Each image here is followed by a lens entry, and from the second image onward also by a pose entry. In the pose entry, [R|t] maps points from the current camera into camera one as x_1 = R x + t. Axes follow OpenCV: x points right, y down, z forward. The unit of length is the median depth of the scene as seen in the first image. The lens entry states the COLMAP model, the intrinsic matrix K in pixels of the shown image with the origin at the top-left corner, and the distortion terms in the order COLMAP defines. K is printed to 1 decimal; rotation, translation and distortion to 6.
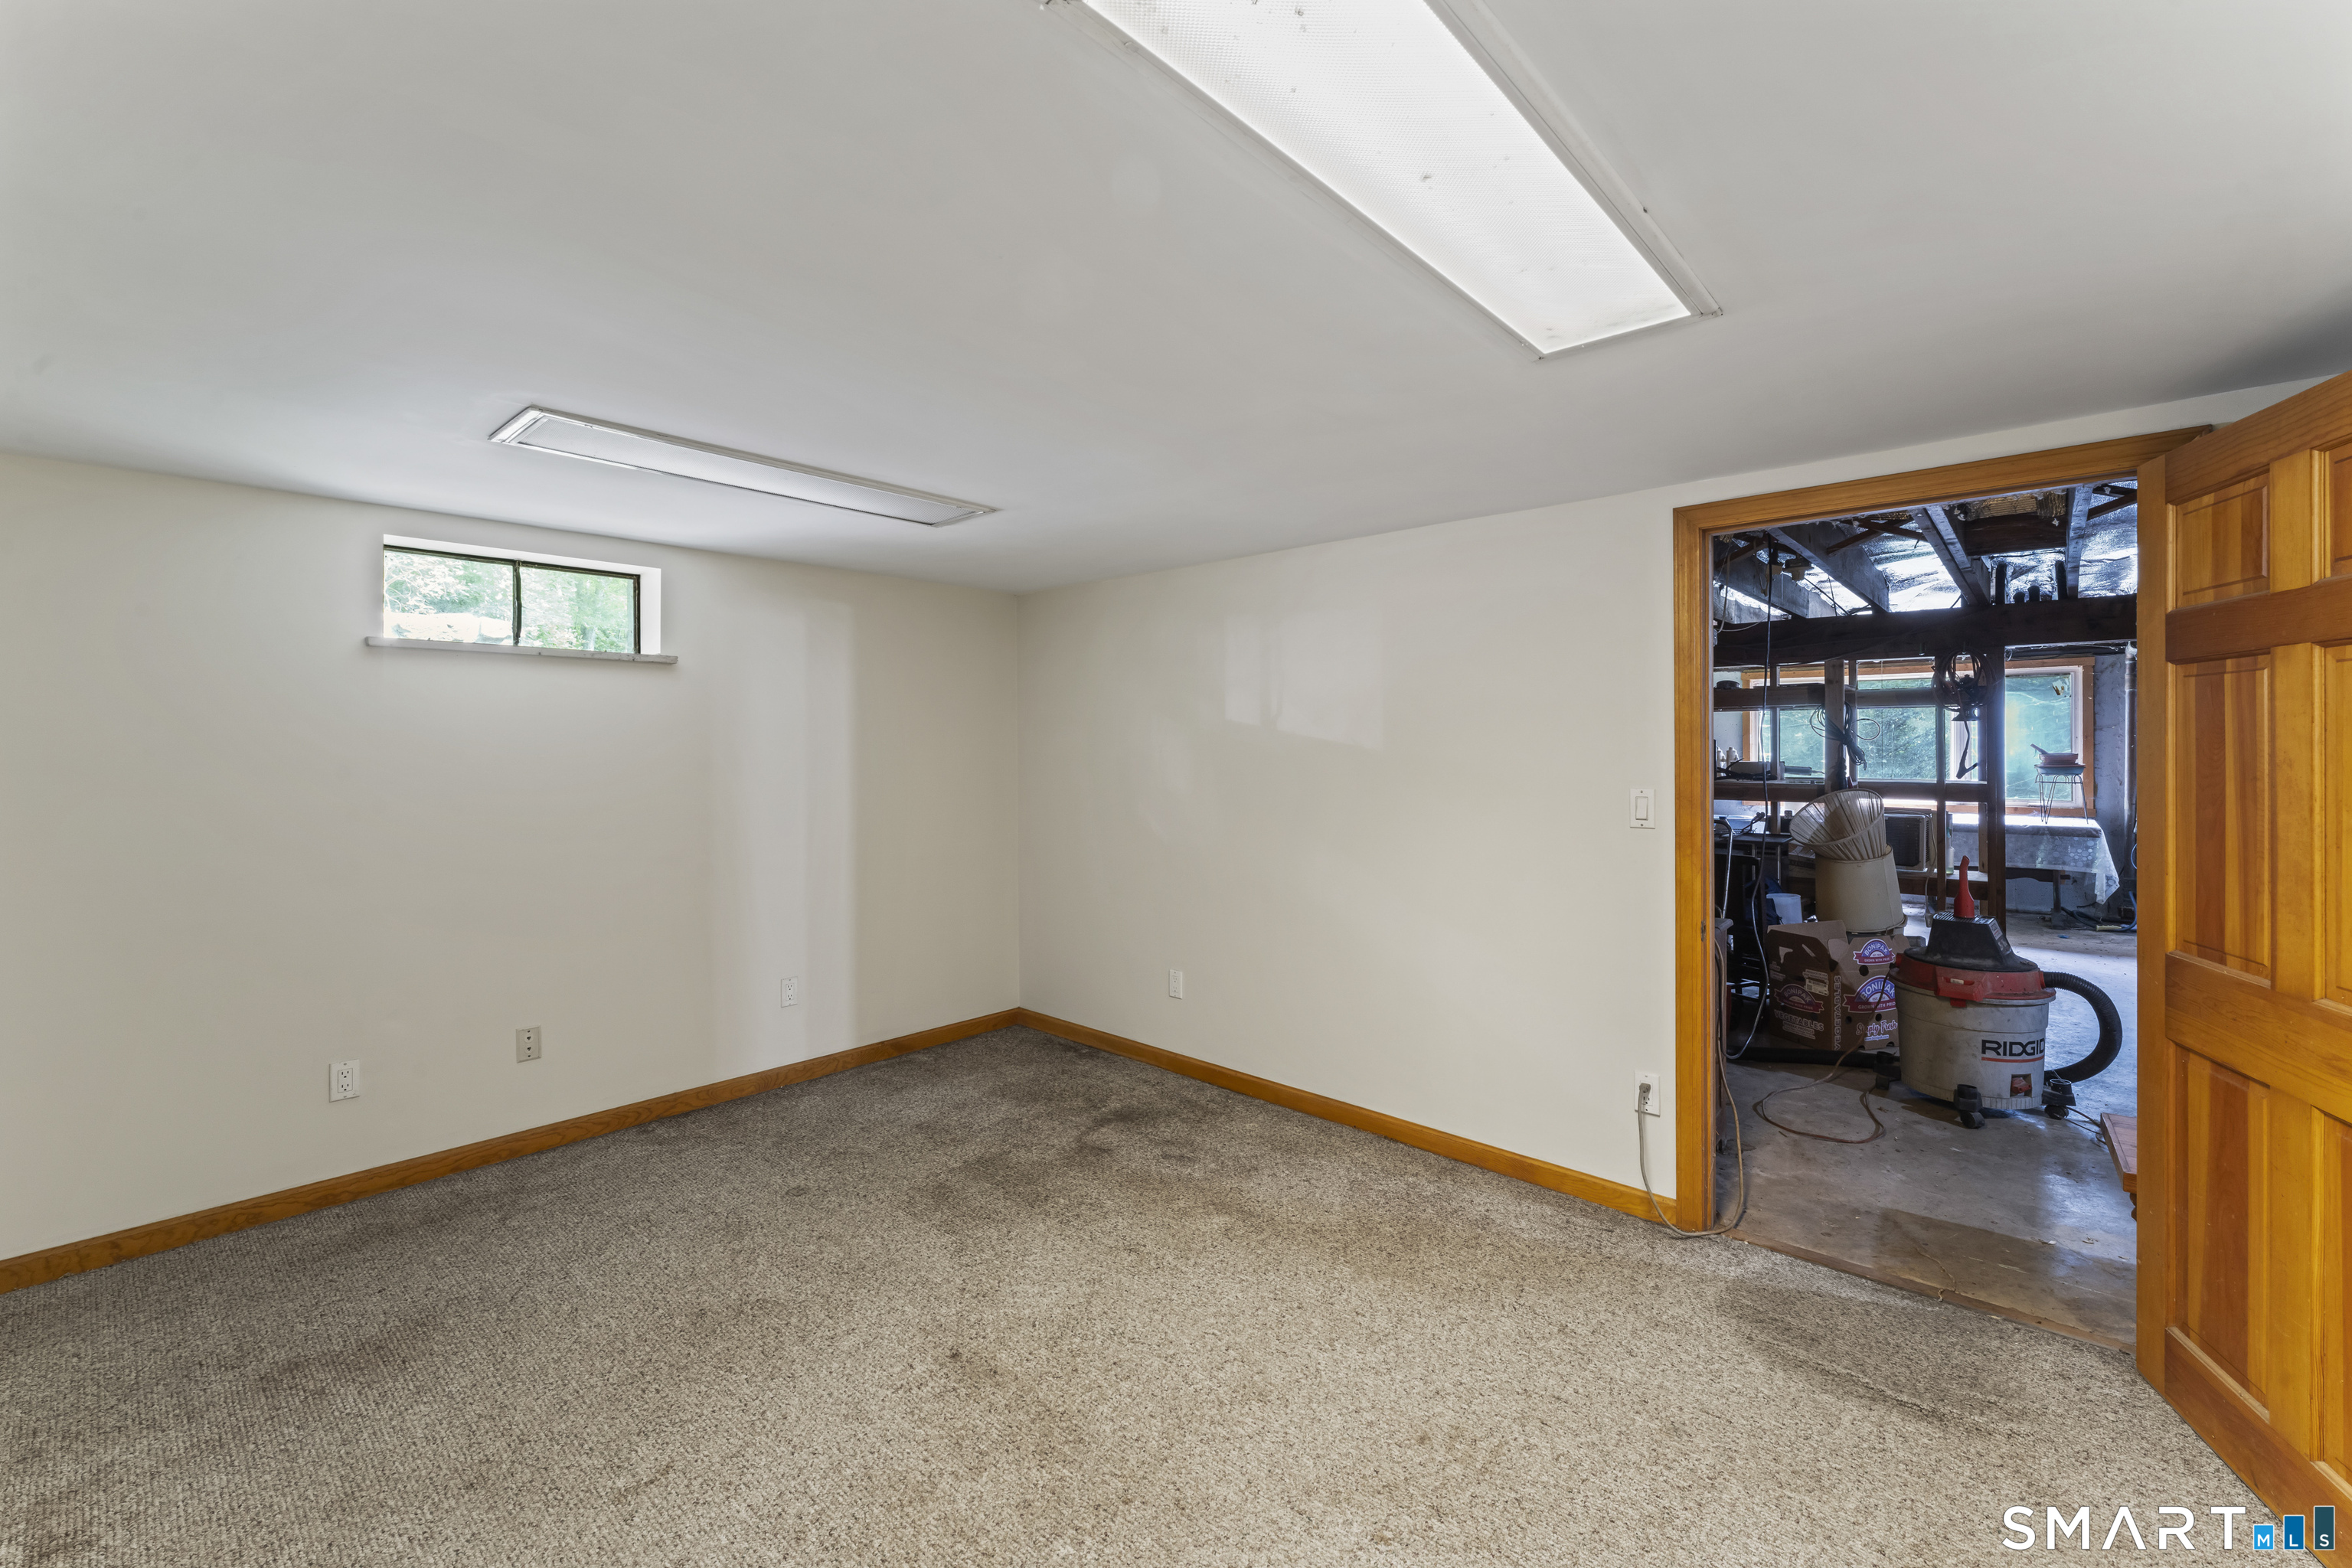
lens RADIAL K [[957.3, 0, 1215.2], [0, 957.3, 735.6], [0, 0, 1]] dist [0.002893, -0.000698]
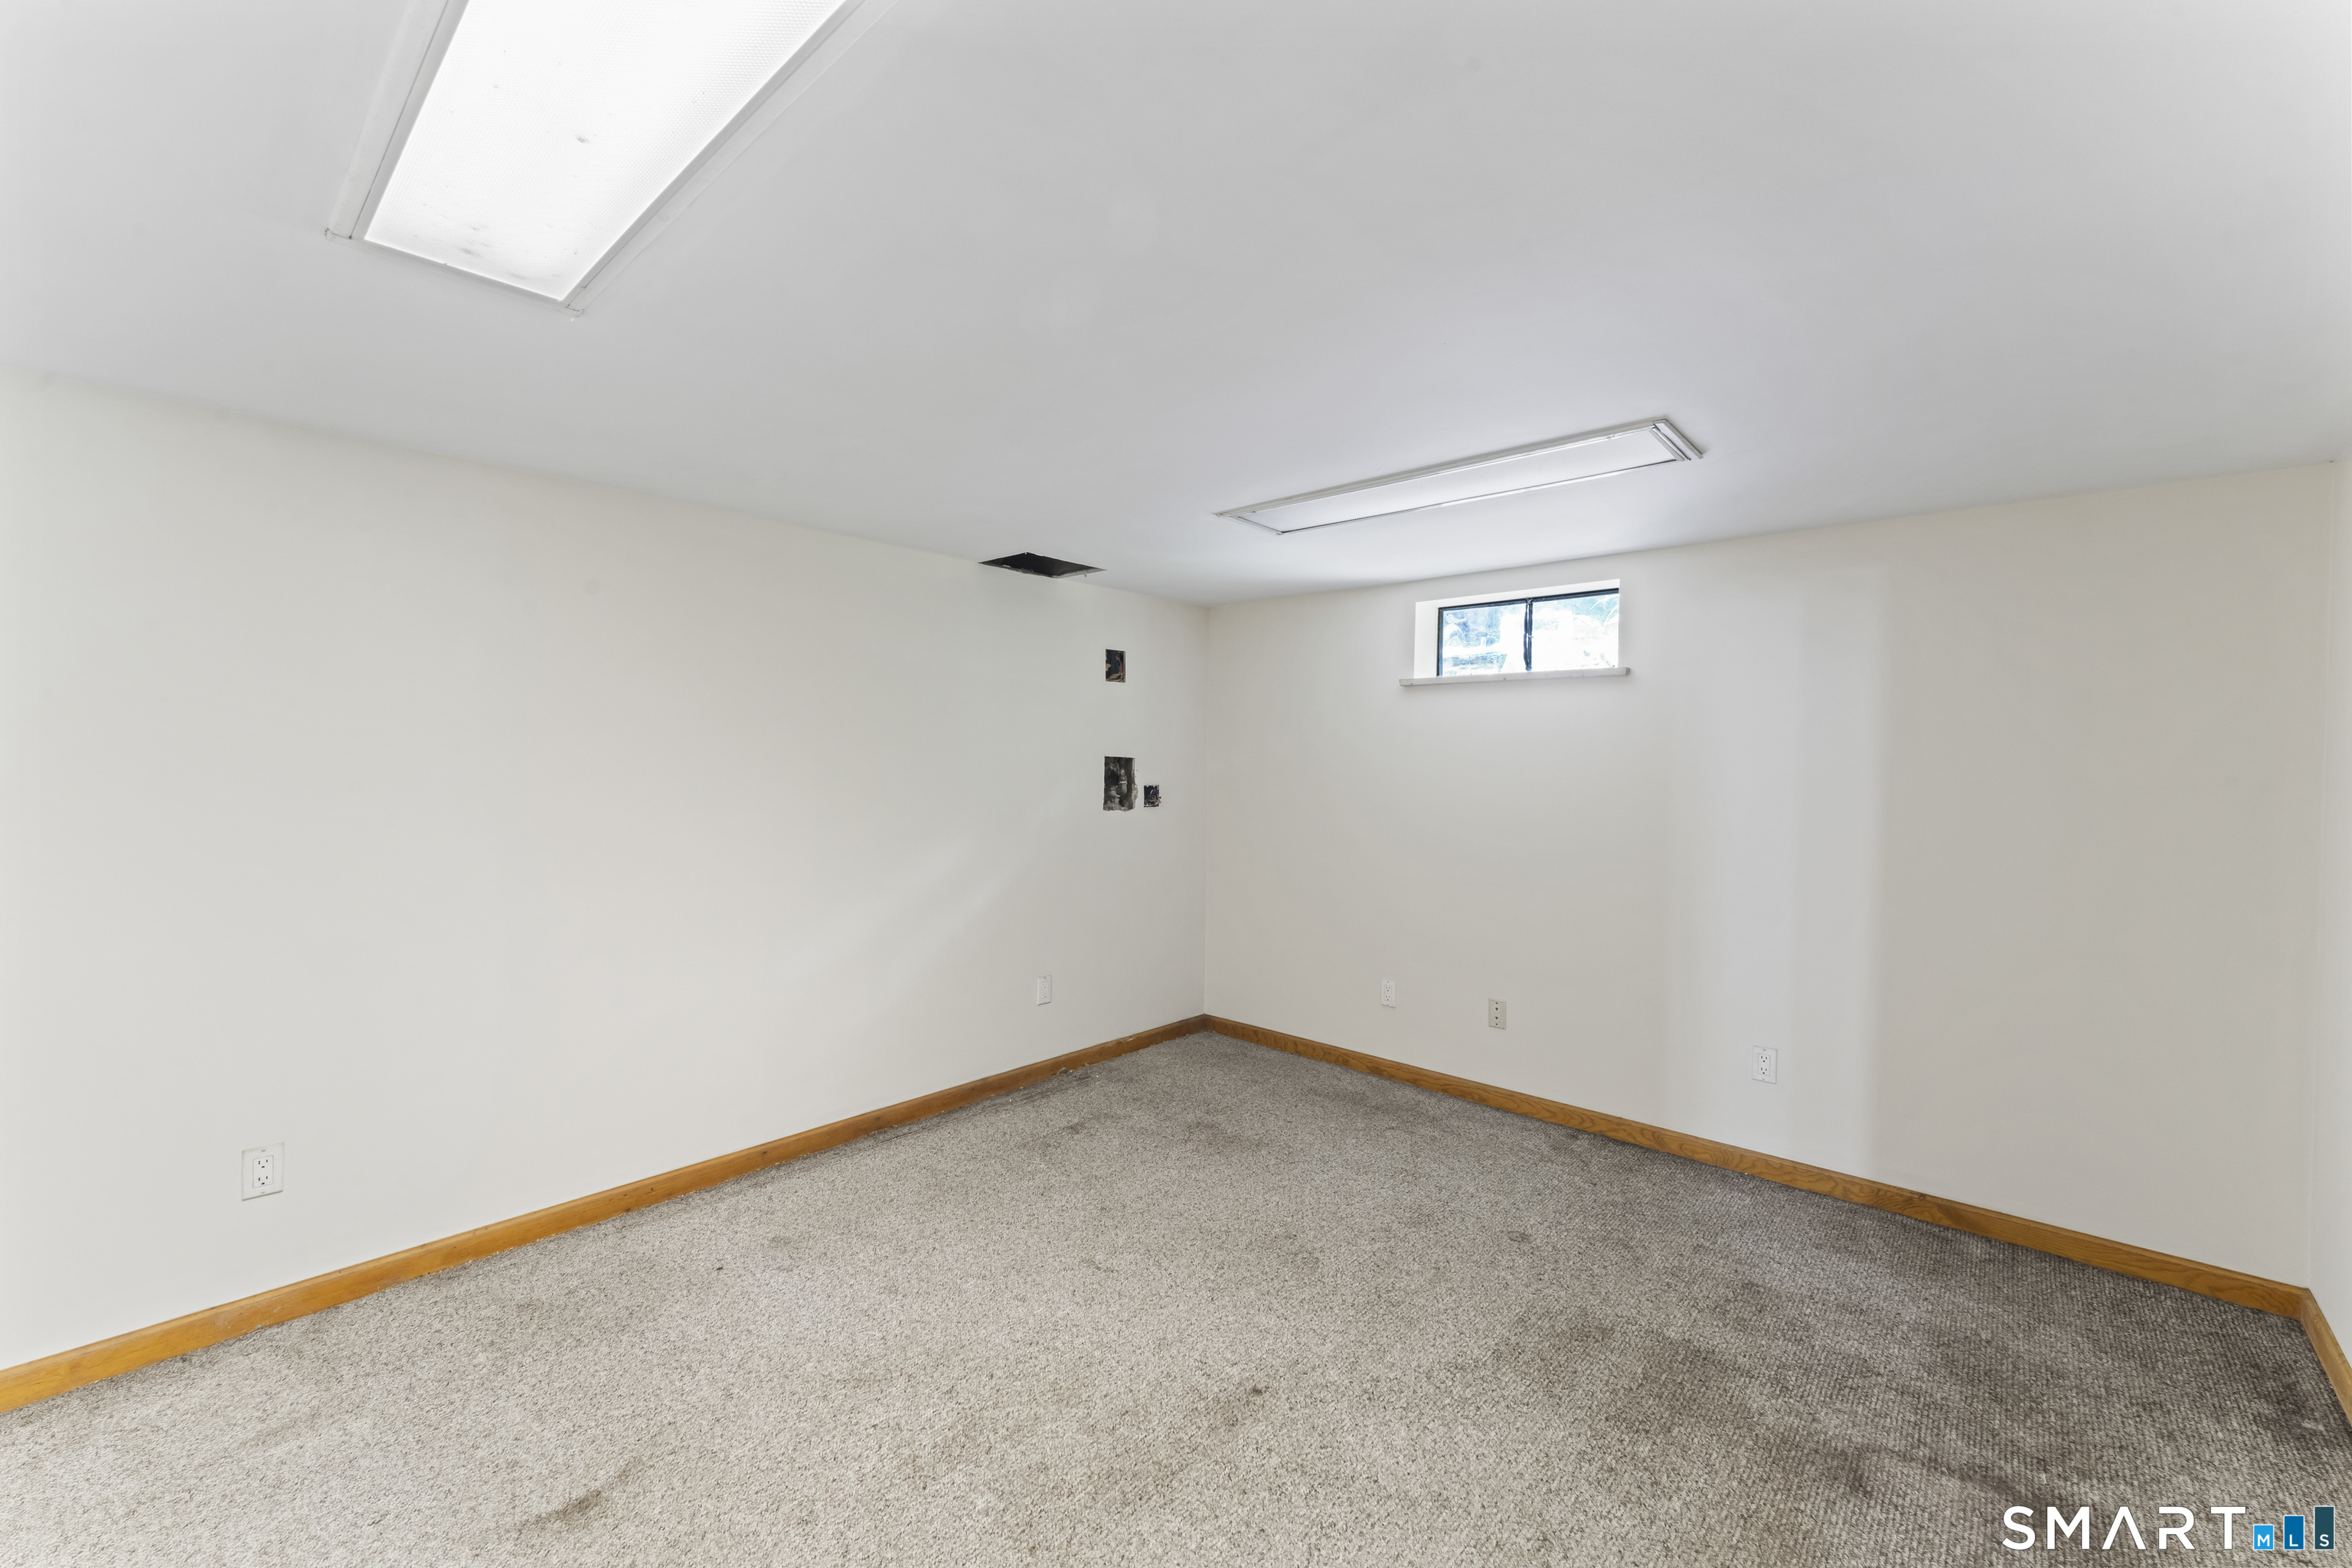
lens RADIAL K [[957.3, 0, 1177.8], [0, 957.3, 782.9], [0, 0, 1]] dist [0.002893, -0.000698]
pose [[-0.020261, 0.024615, -0.999492, 0.451706], [0.000167, 0.999697, 0.024617, 0.010863], [0.999795, 0.000332, -0.020259, 0.632704]]
